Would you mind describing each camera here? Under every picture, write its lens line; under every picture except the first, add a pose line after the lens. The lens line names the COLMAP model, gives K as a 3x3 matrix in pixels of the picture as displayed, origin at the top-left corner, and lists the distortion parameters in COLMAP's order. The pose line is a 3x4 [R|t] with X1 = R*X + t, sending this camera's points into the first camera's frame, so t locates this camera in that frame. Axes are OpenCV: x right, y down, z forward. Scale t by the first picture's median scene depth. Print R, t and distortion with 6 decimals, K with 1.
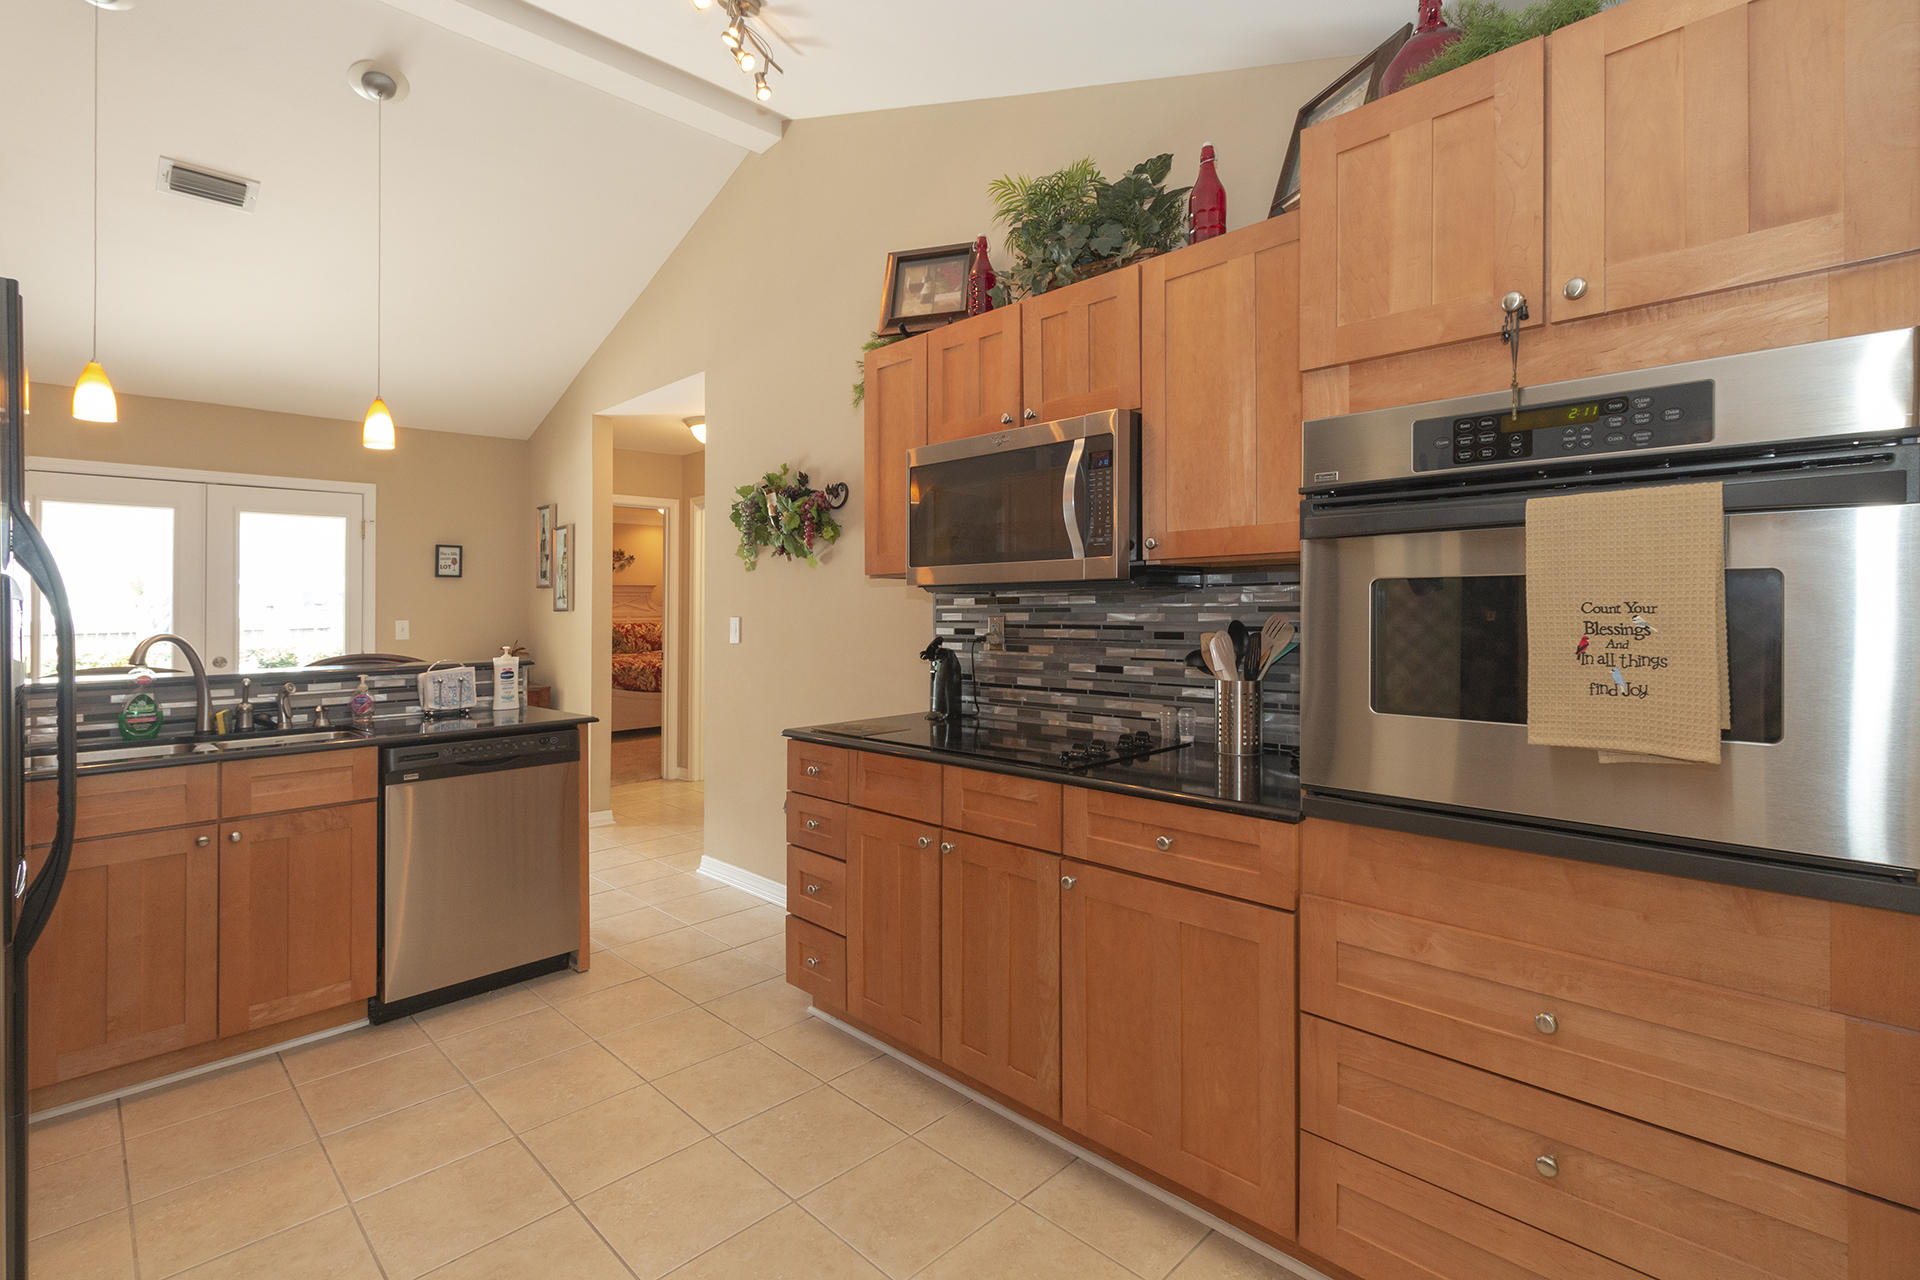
lens RADIAL K [[886.3, 0, 944.8], [0, 886.3, 593.8], [0, 0, 1]] dist [0.000669, 0.000692]
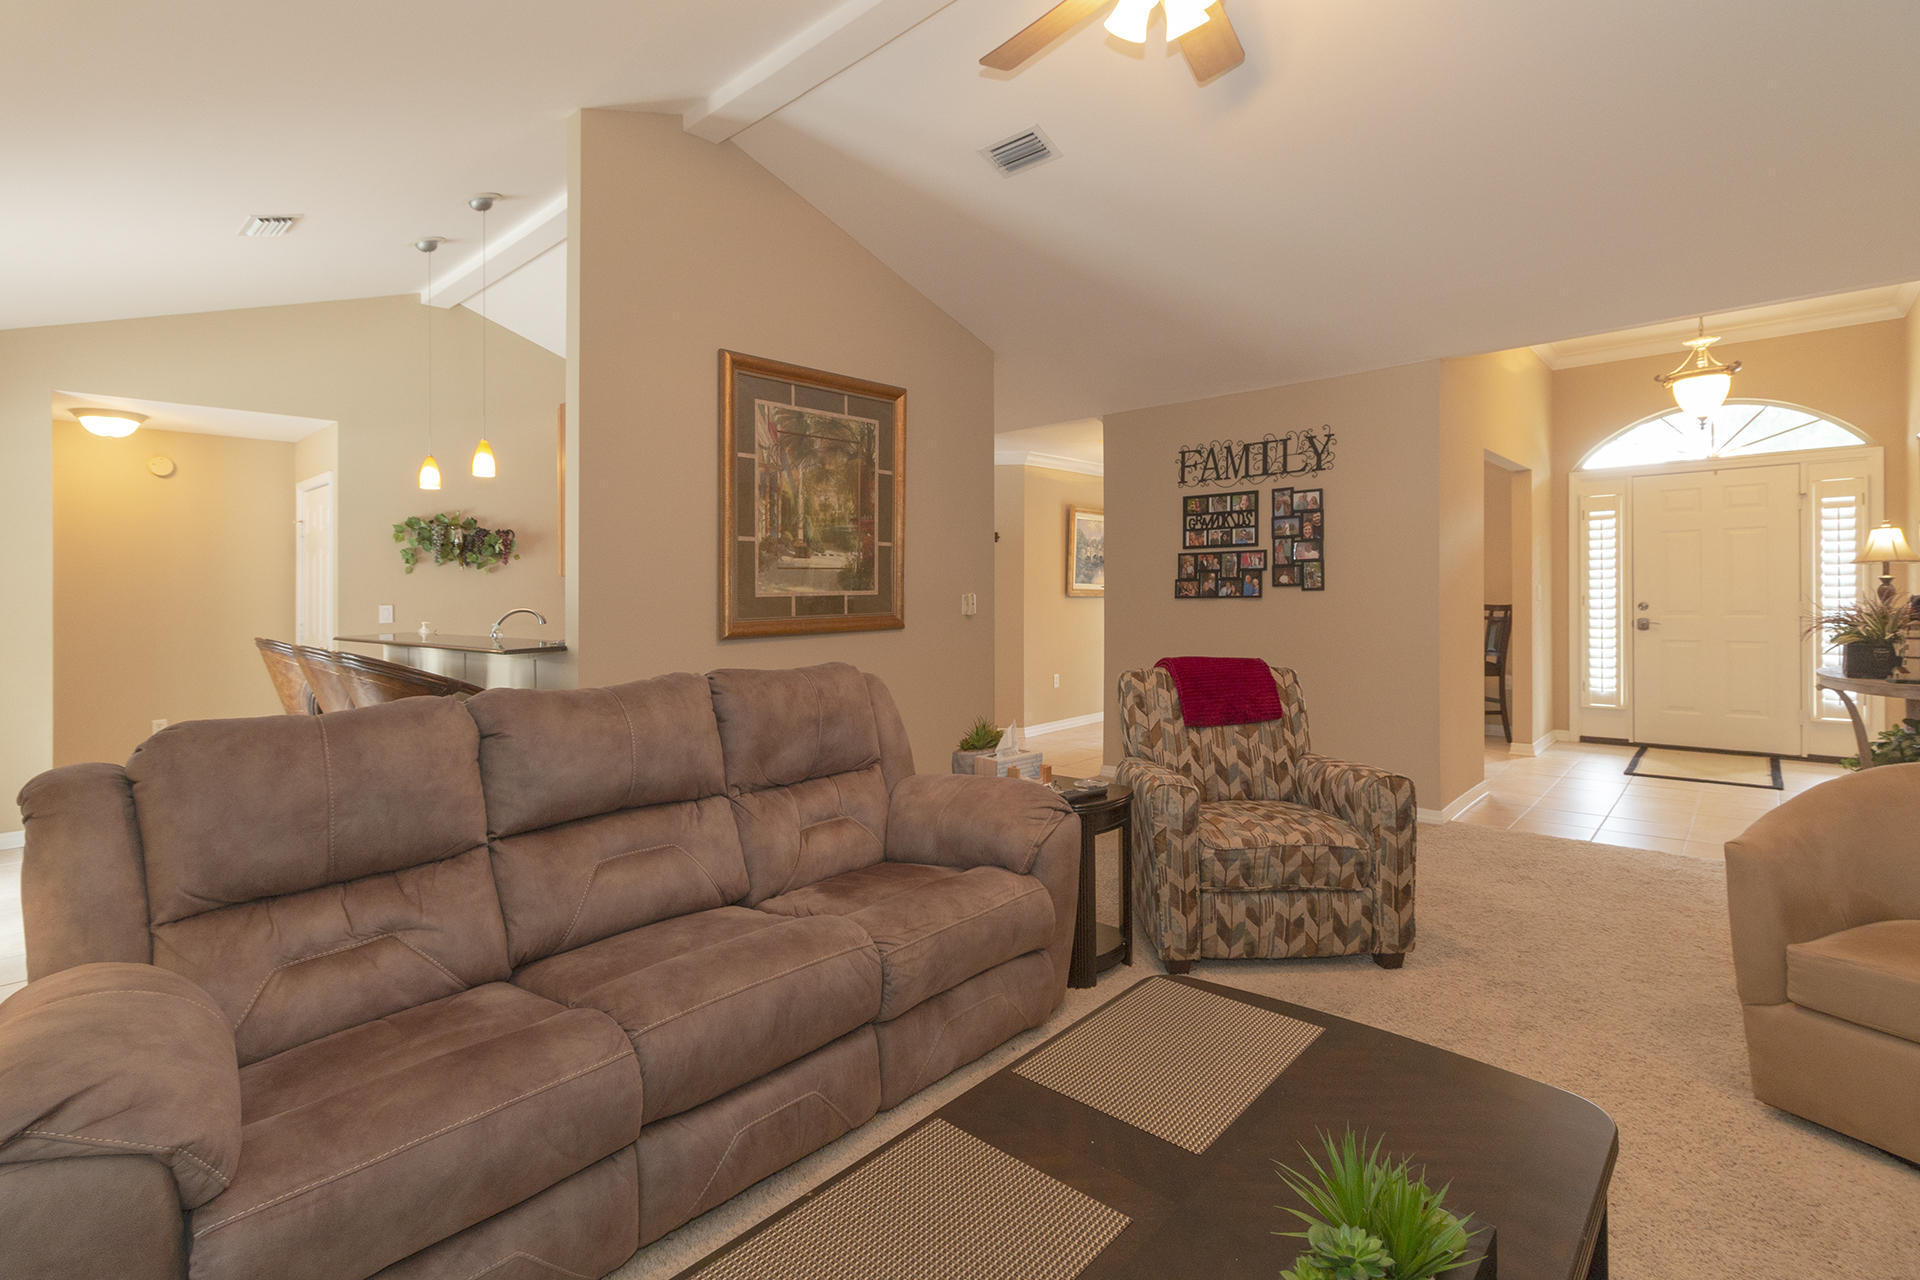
lens RADIAL K [[886.3, 0, 951.2], [0, 886.3, 581.9], [0, 0, 1]] dist [0.000669, 0.000692]
pose [[-0.049260, 0.021486, 0.998555, -2.769621], [0.002276, 0.999768, -0.021400, 0.034934], [-0.998783, 0.001219, -0.049298, 0.230122]]
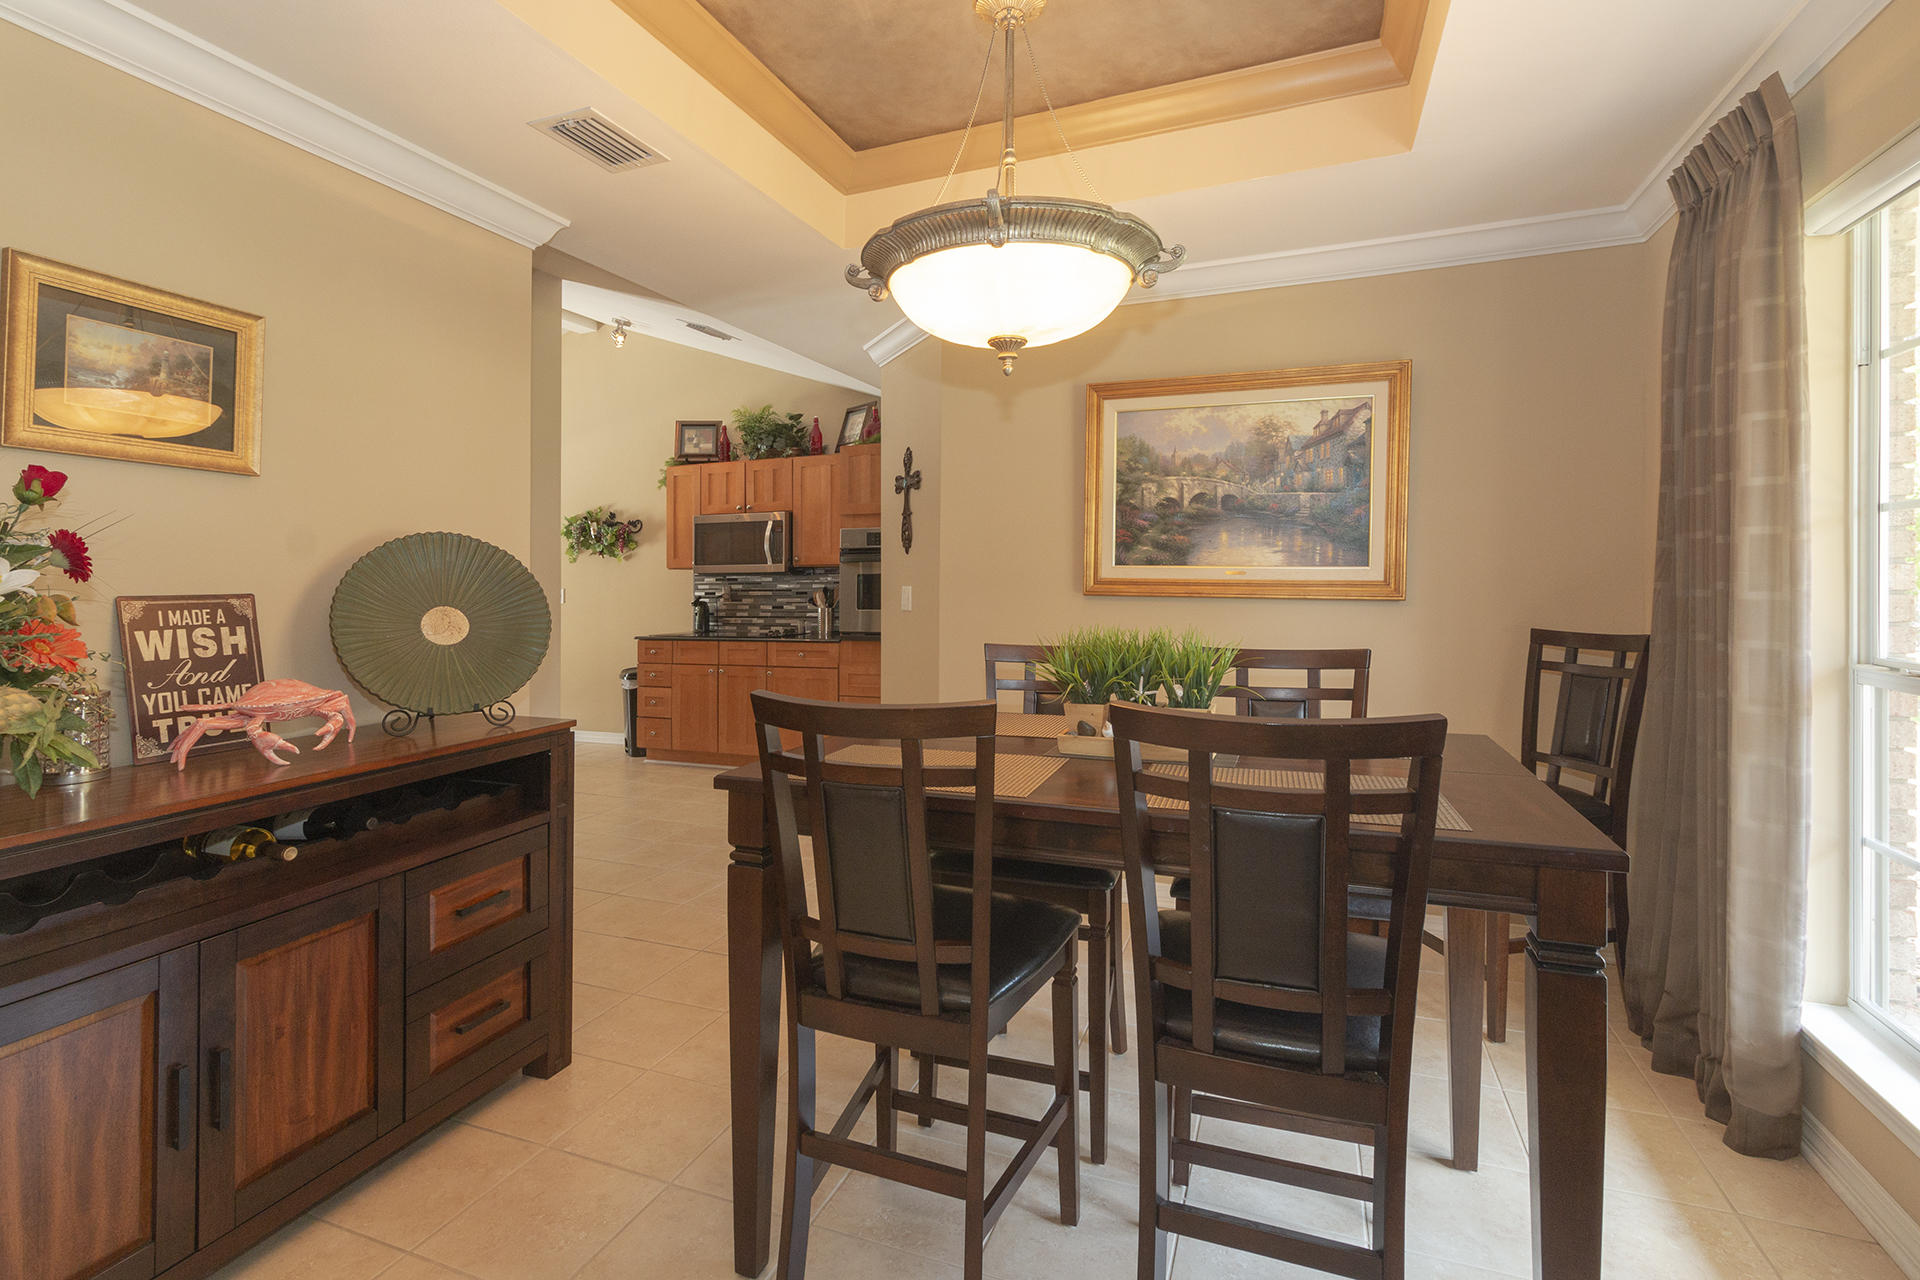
lens RADIAL K [[886.3, 0, 939.5], [0, 886.3, 570.5], [0, 0, 1]] dist [0.000669, 0.000692]
pose [[0.915838, 0.003654, 0.401531, -0.405777], [-0.003308, 0.999993, -0.001556, -0.015733], [-0.401534, 0.000097, 0.915844, -1.487882]]
